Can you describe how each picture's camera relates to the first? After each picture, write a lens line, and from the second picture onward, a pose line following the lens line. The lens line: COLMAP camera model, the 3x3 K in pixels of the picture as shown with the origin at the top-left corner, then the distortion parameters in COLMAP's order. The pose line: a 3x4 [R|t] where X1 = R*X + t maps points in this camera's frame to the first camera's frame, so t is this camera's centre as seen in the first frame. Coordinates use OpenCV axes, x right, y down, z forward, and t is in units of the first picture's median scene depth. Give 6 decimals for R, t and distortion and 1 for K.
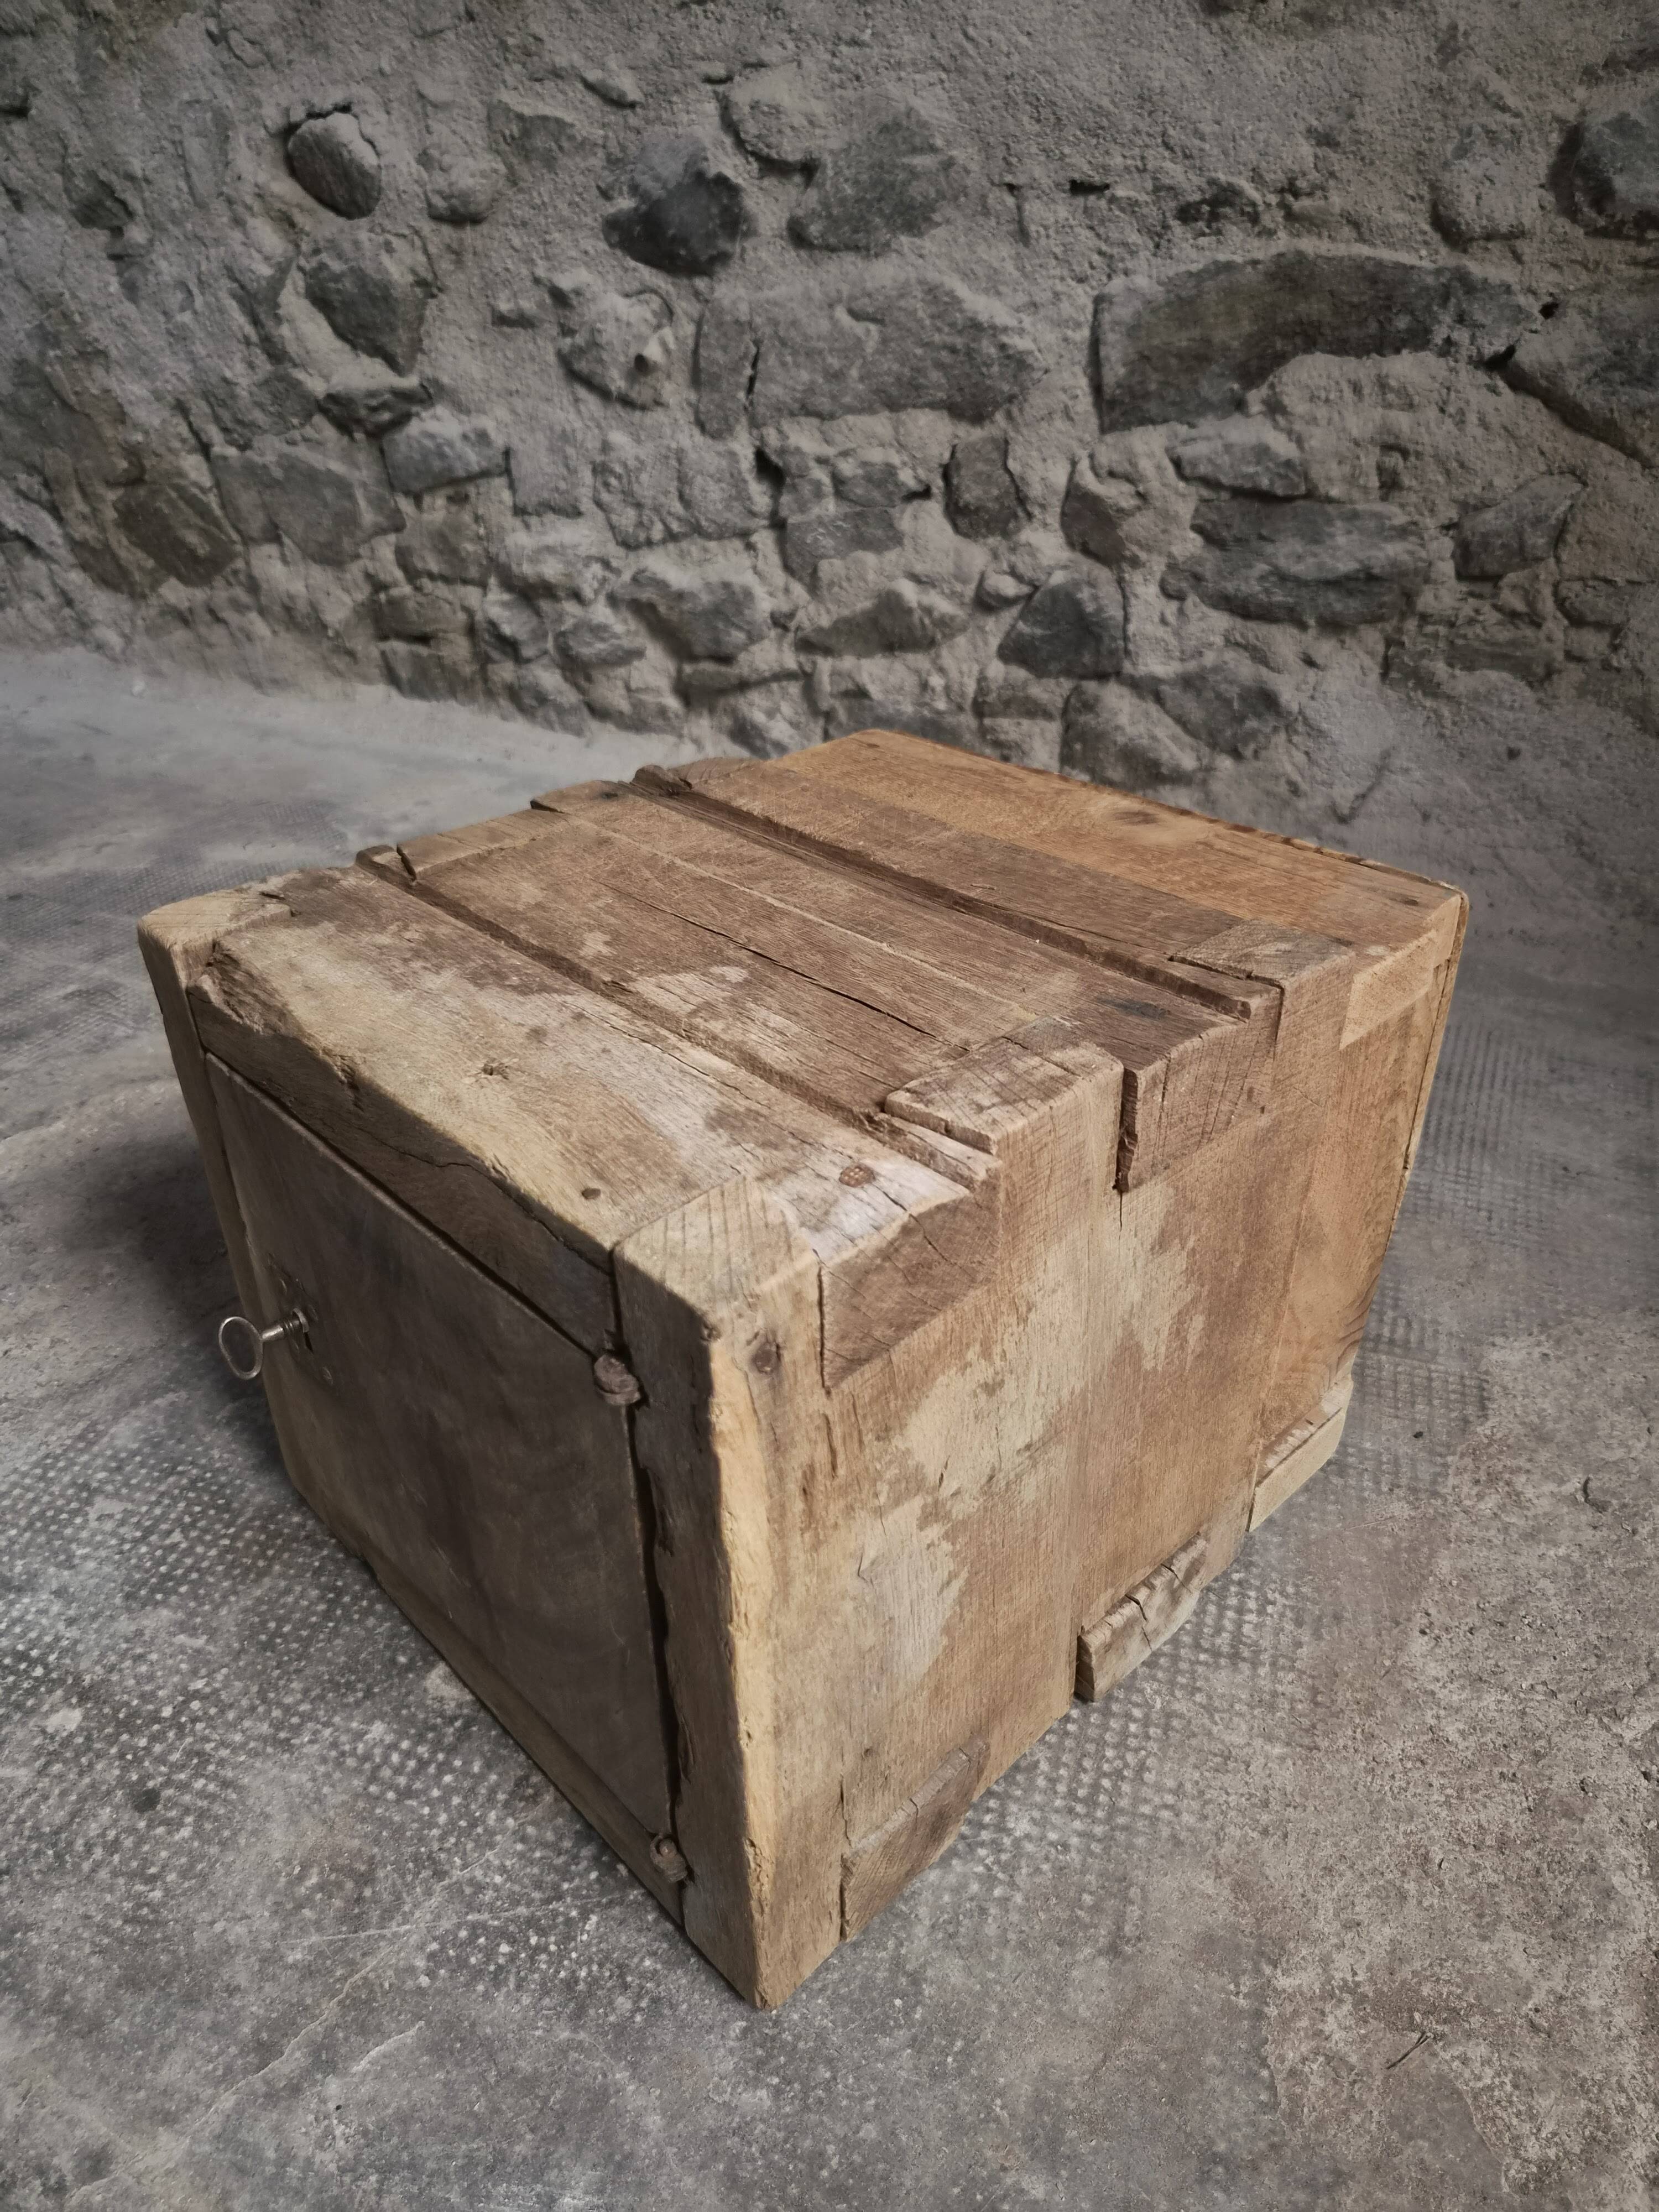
lens RADIAL K [[1502.5, 0, 853.0], [0, 1502.5, 1106.4], [0, 0, 1]] dist [0.055827, -0.049010]
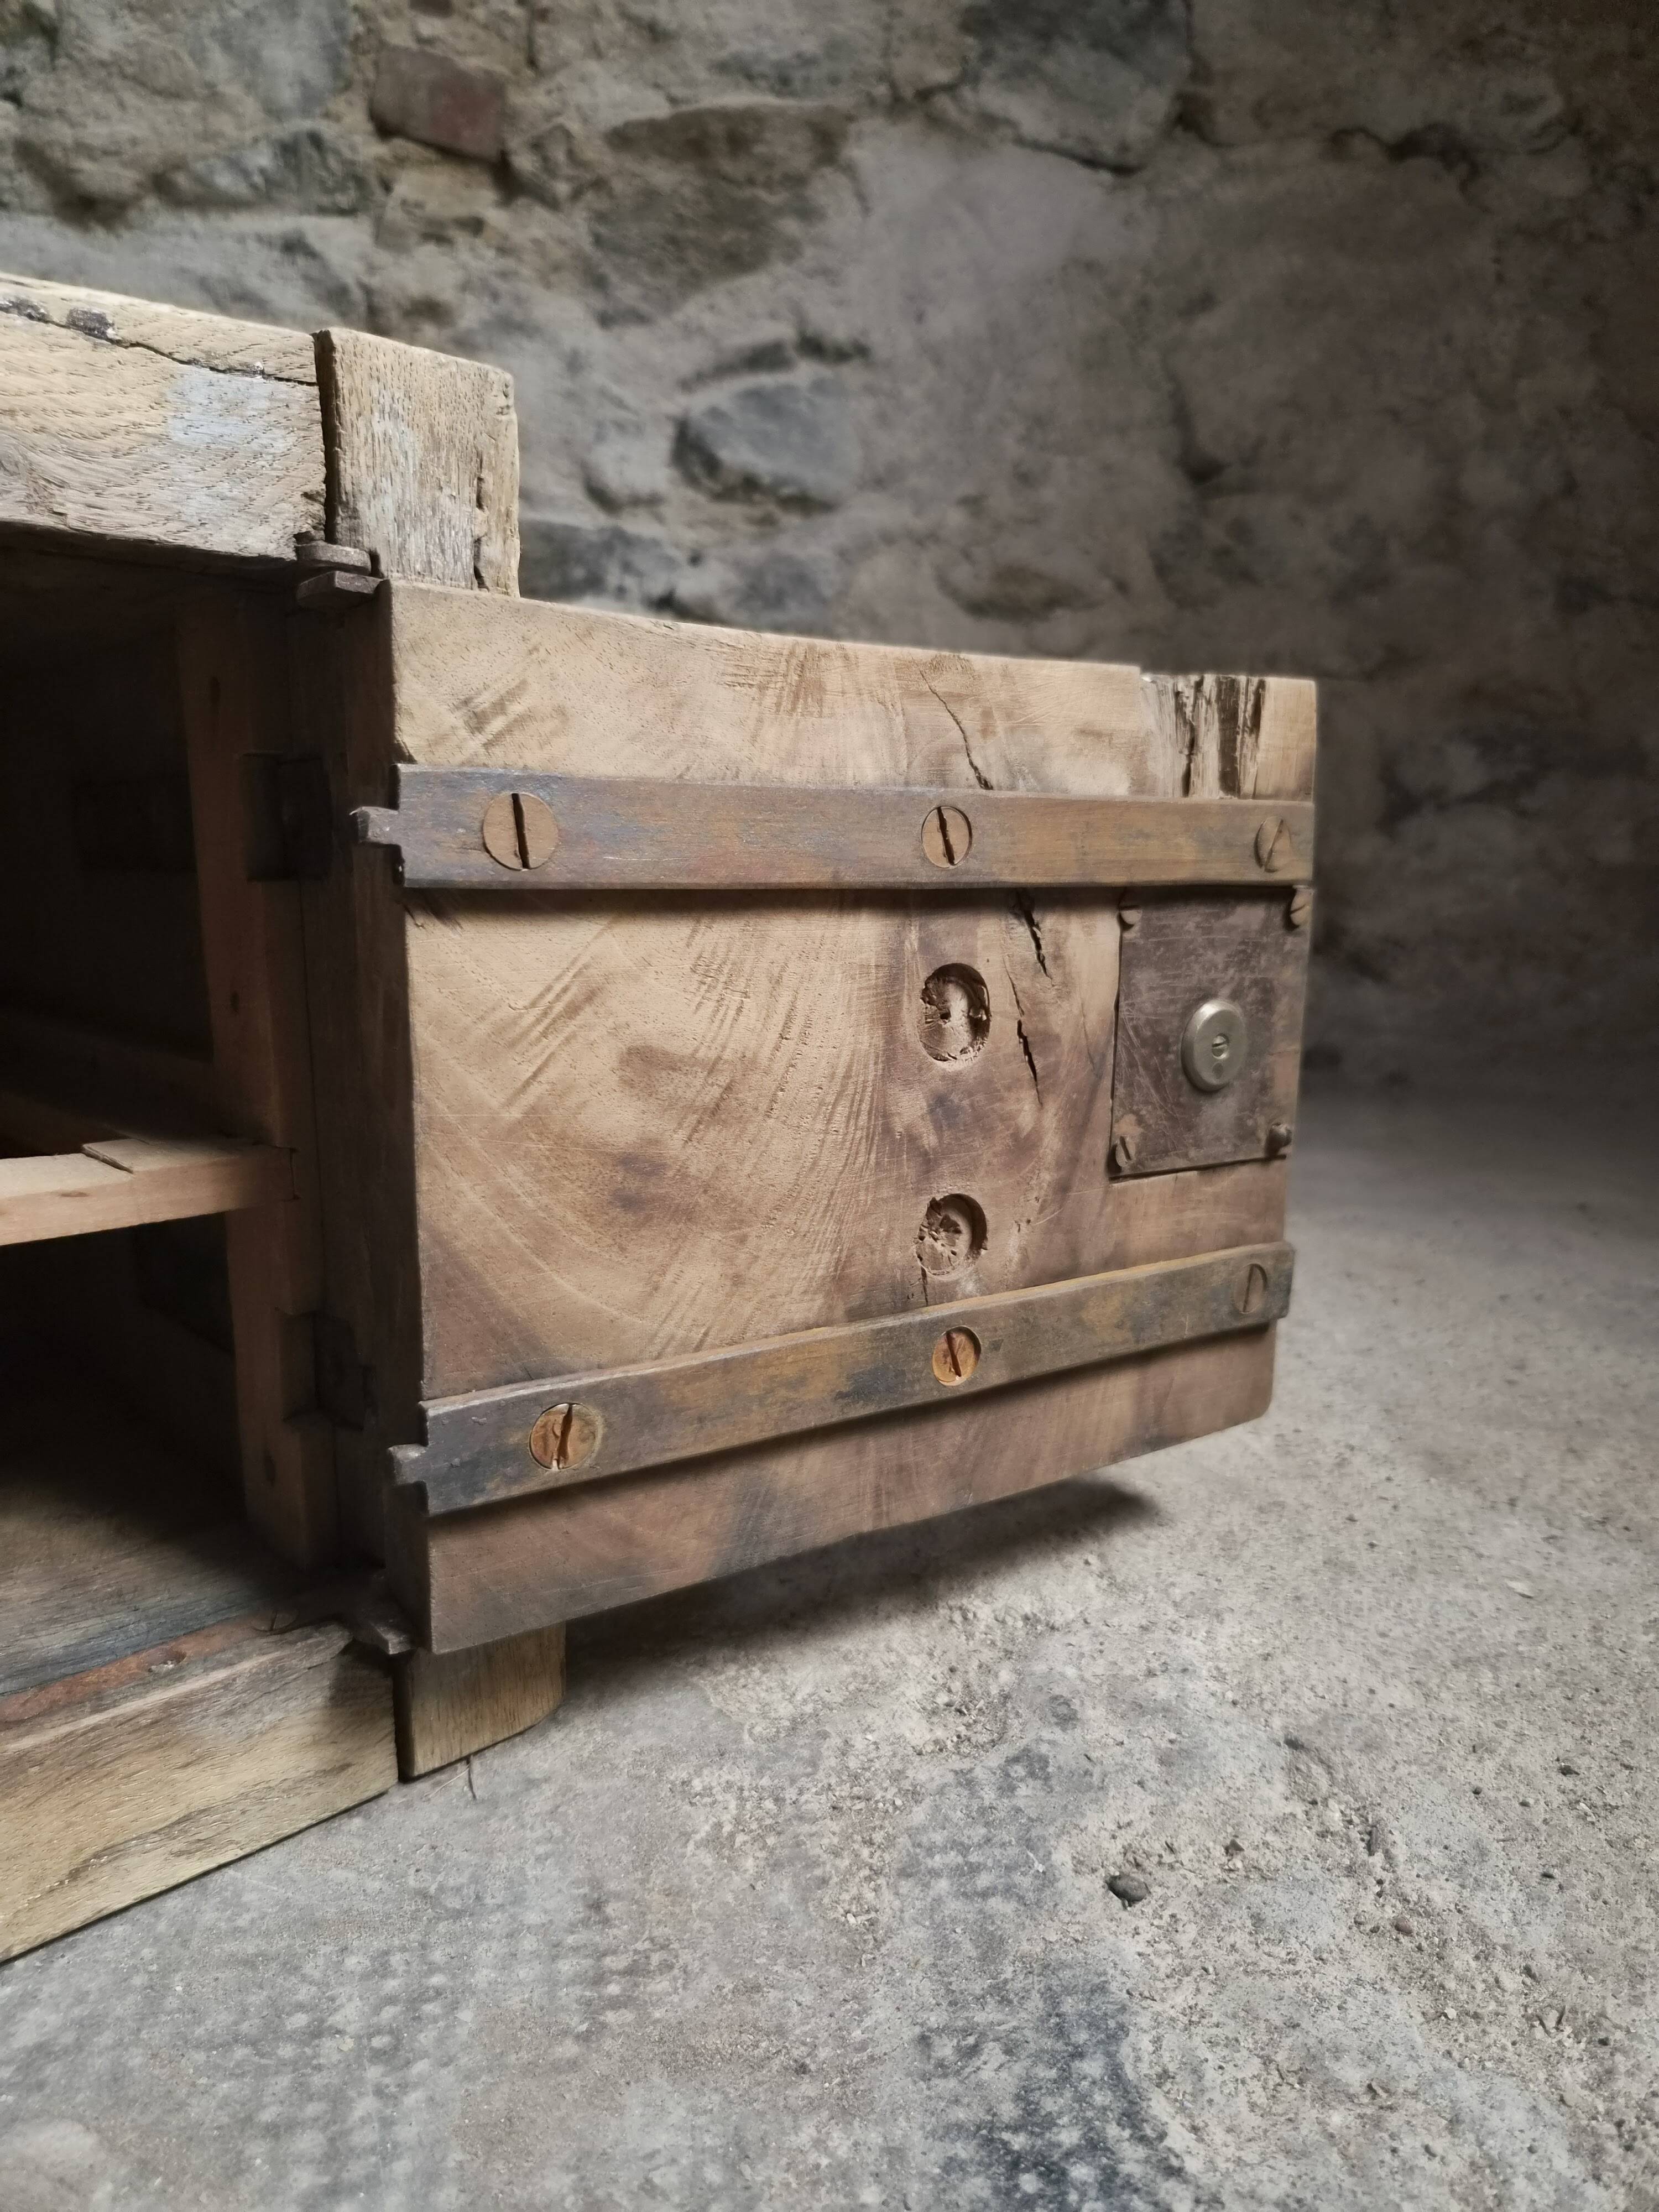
lens RADIAL K [[1528.9, 0, 858.0], [0, 1528.9, 1111.2], [0, 0, 1]] dist [0.031580, -0.032191]
pose [[0.921444, -0.061115, 0.383675, 0.076029], [0.198847, 0.922586, -0.330598, 0.253751], [-0.333768, 0.380919, 0.862264, 0.077117]]
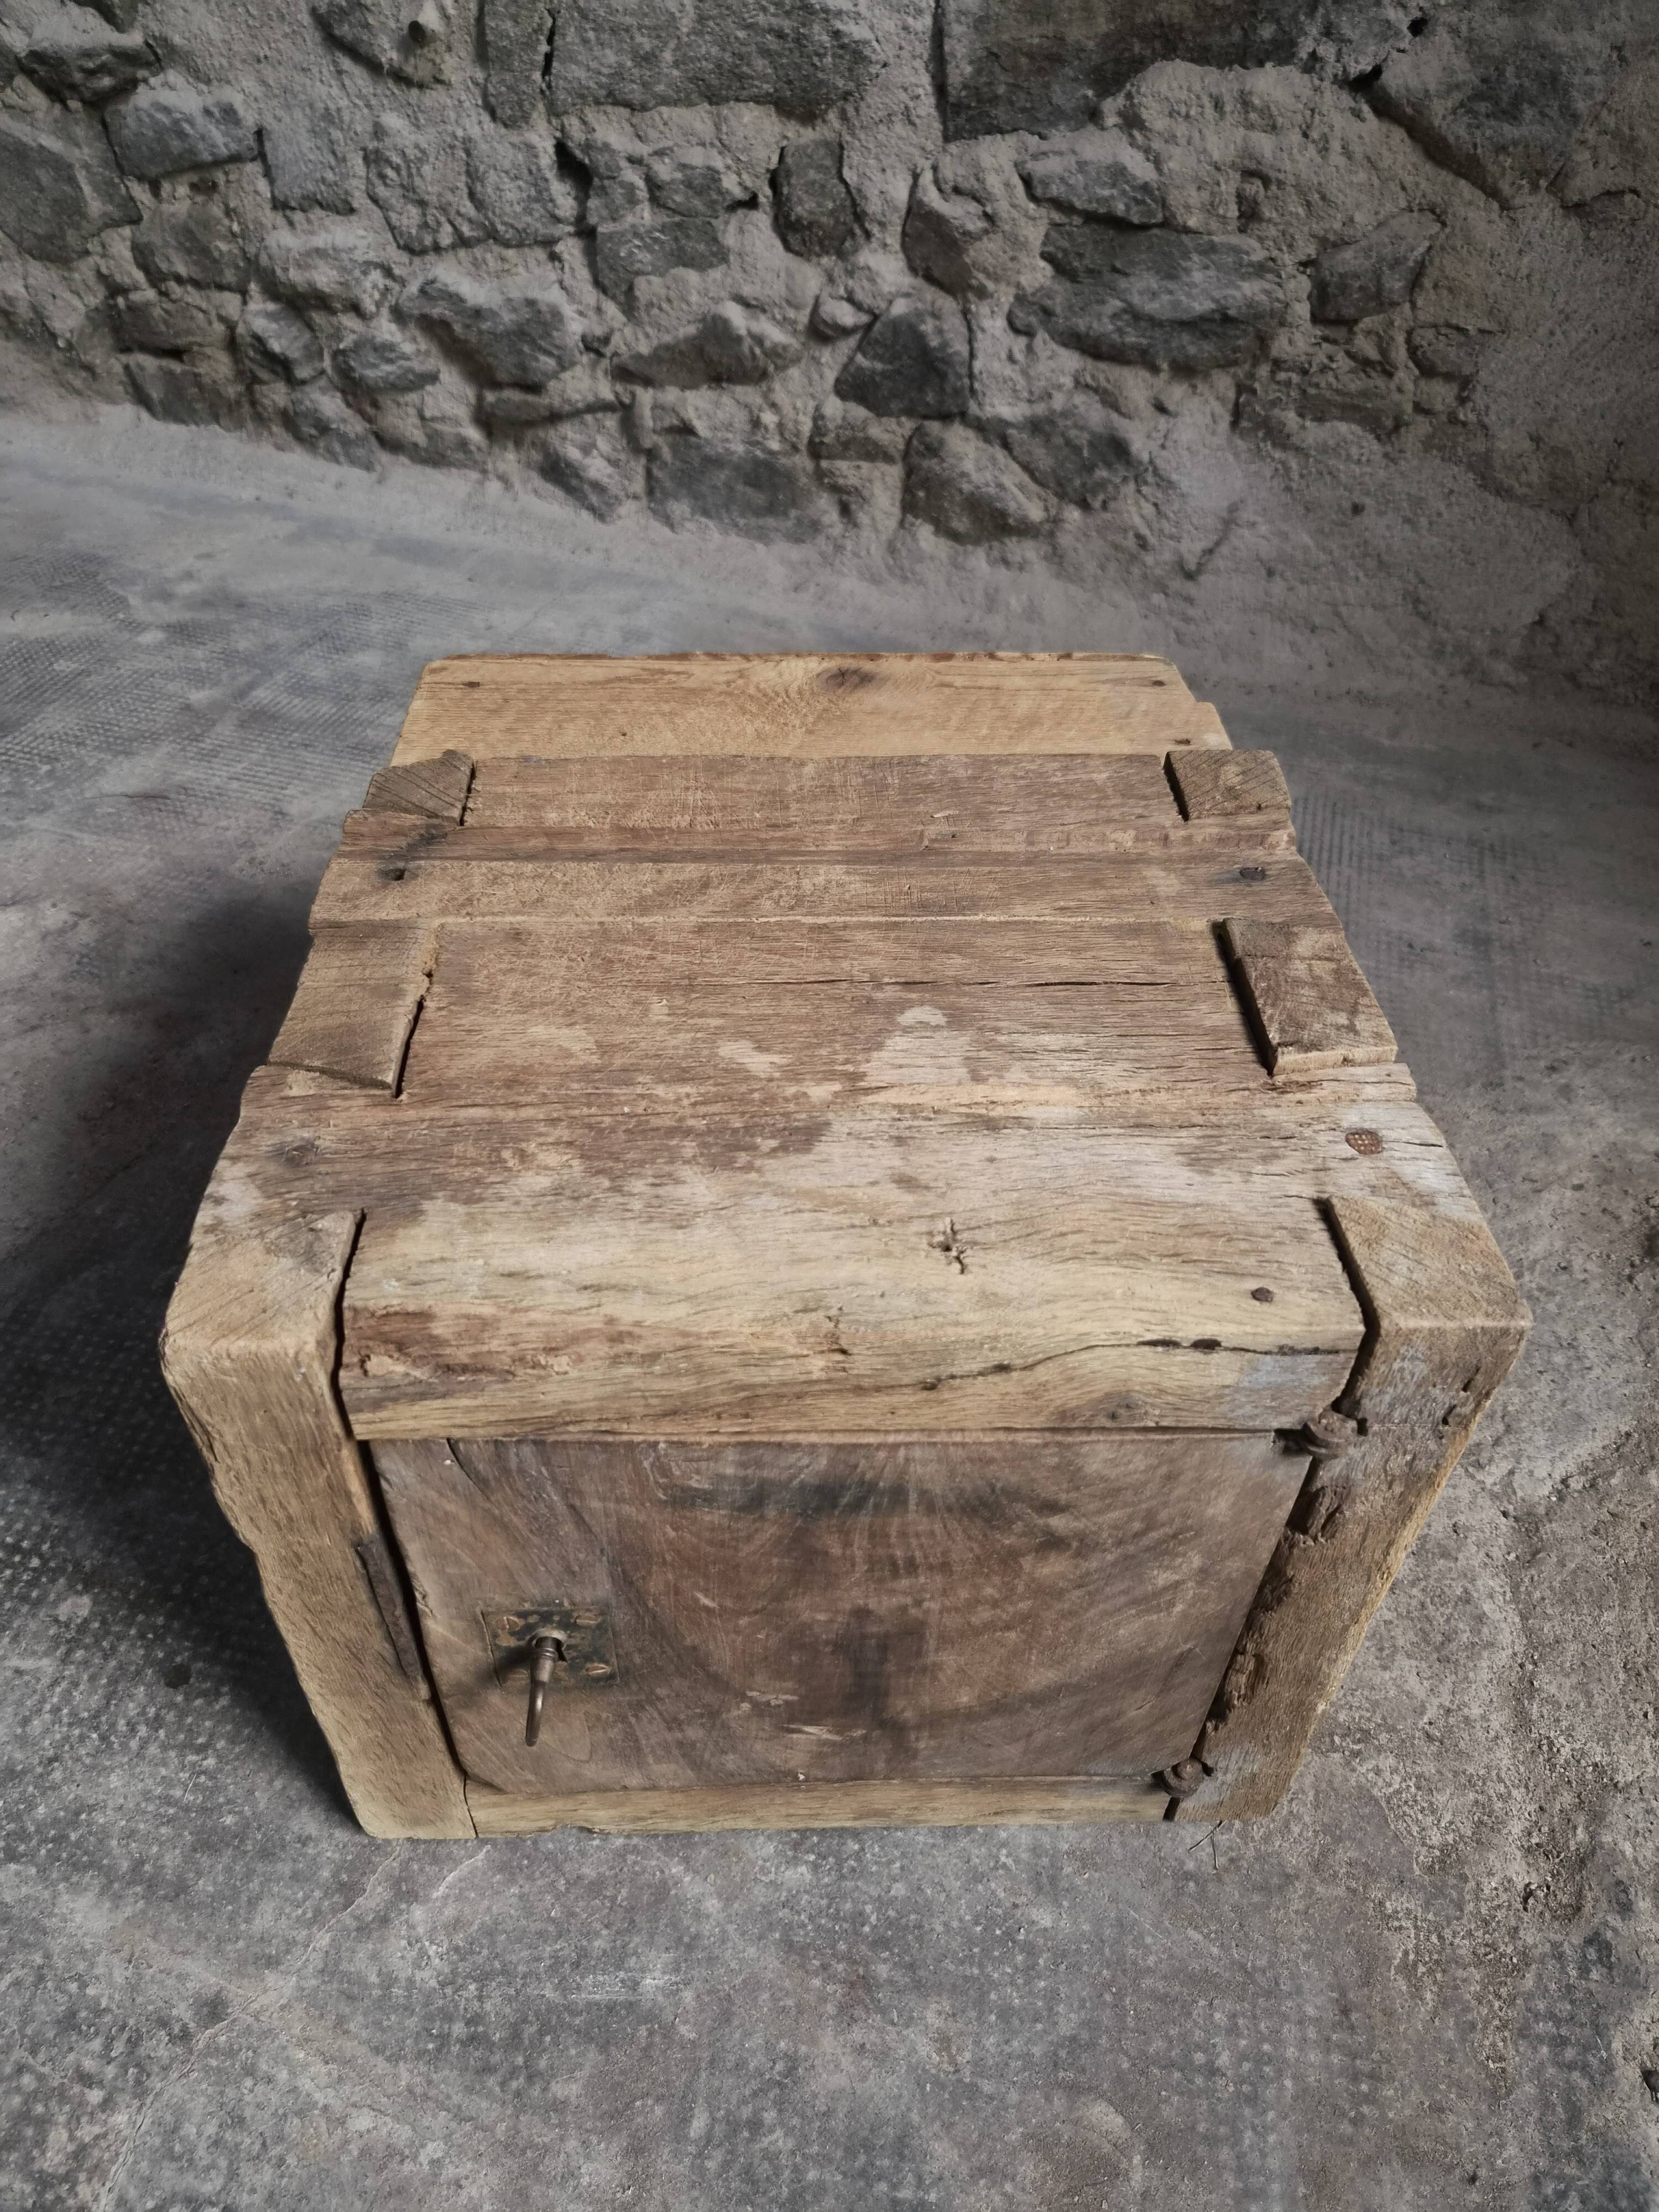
lens RADIAL K [[1498.5, 0, 830.1], [0, 1498.5, 1102.9], [0, 0, 1]] dist [0.048434, -0.041454]
pose [[0.990200, -0.062415, 0.124933, -0.057212], [0.036349, 0.978924, 0.200966, -0.059001], [-0.134843, -0.194456, 0.971599, -0.000987]]
